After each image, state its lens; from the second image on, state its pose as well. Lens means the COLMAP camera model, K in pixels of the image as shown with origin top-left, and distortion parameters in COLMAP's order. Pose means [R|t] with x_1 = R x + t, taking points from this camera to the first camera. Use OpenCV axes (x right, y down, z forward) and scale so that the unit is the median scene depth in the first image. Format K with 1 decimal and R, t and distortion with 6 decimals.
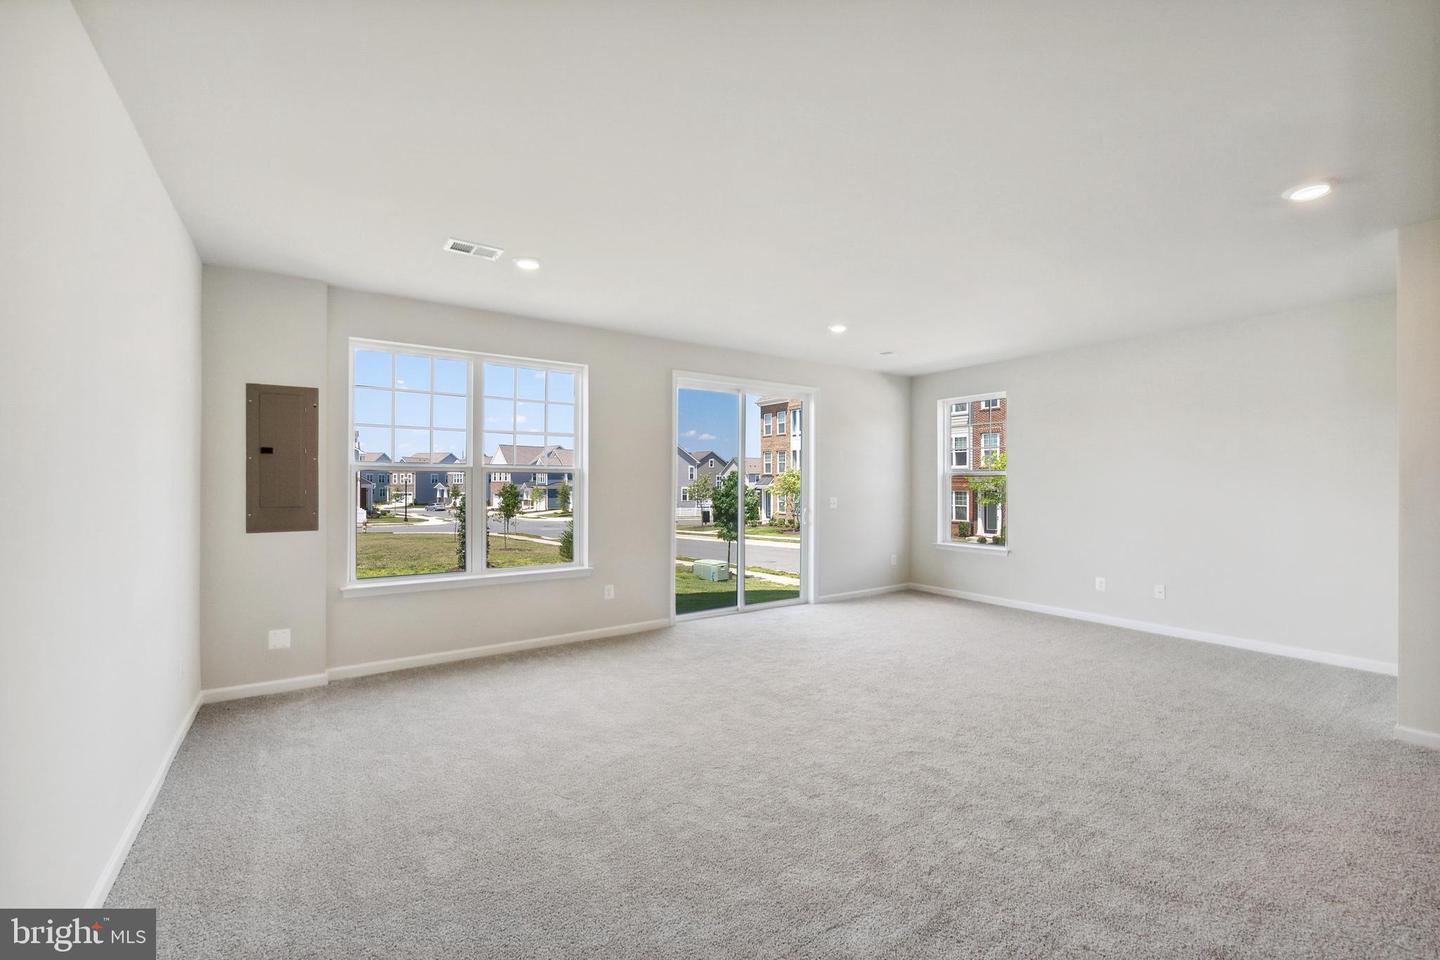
lens RADIAL K [[602.7, 0, 720.0], [0, 602.7, 480.0], [0, 0, 1]] dist [0.000914, -0.000256]
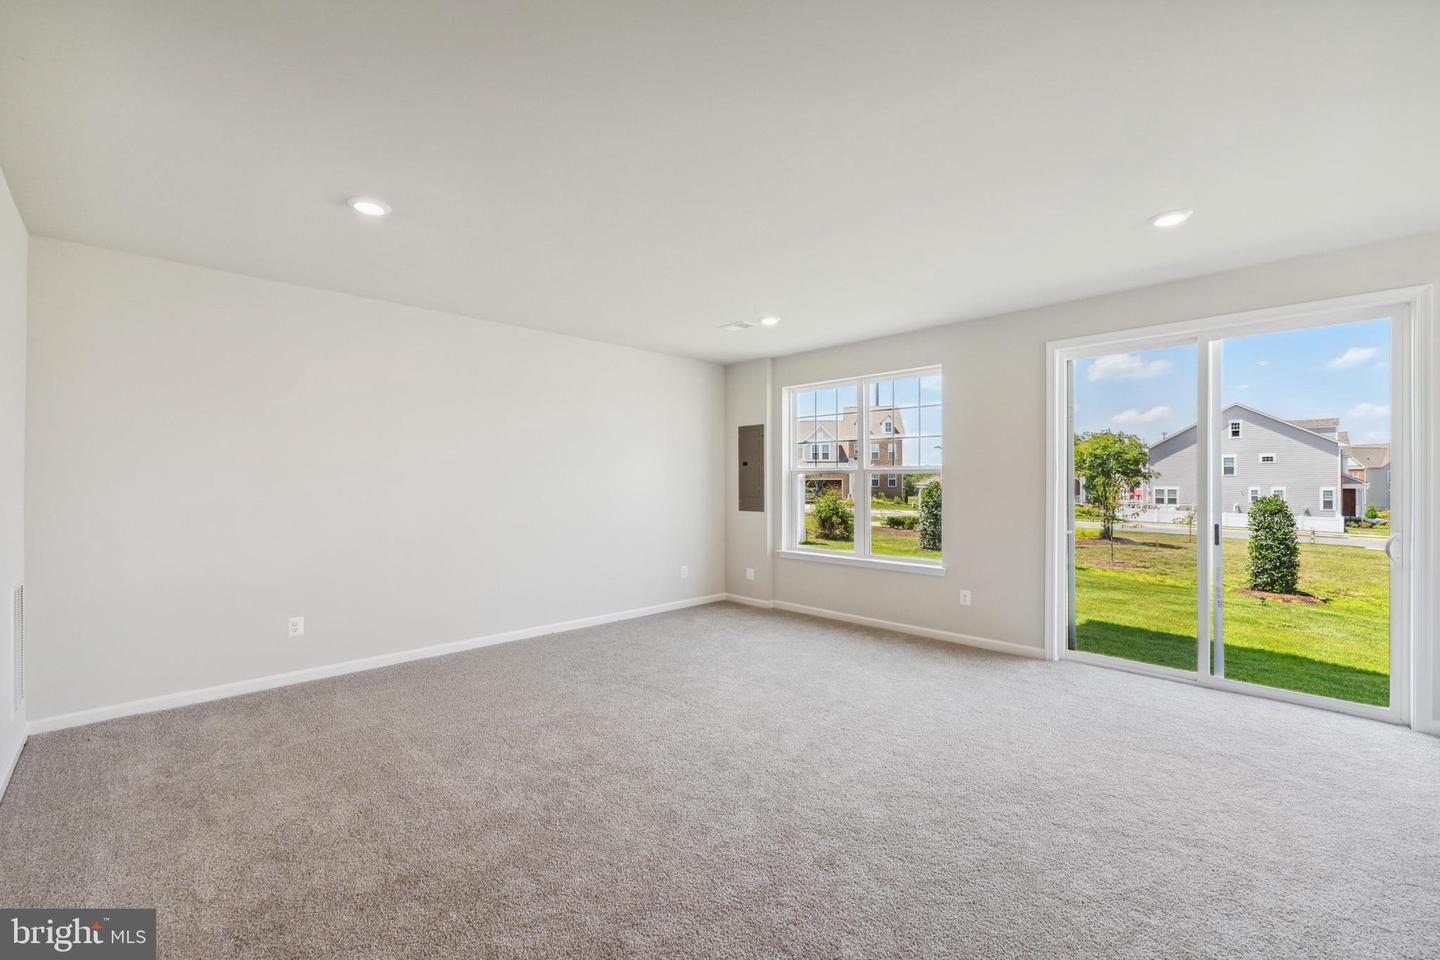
lens RADIAL K [[602.7, 0, 720.0], [0, 602.7, 480.0], [0, 0, 1]] dist [0.000914, -0.000256]
pose [[0.175290, -0.000328, -0.984517, 0.904555], [0.004946, 0.999988, 0.000547, -0.003548], [0.984504, -0.004965, 0.175290, 0.595686]]
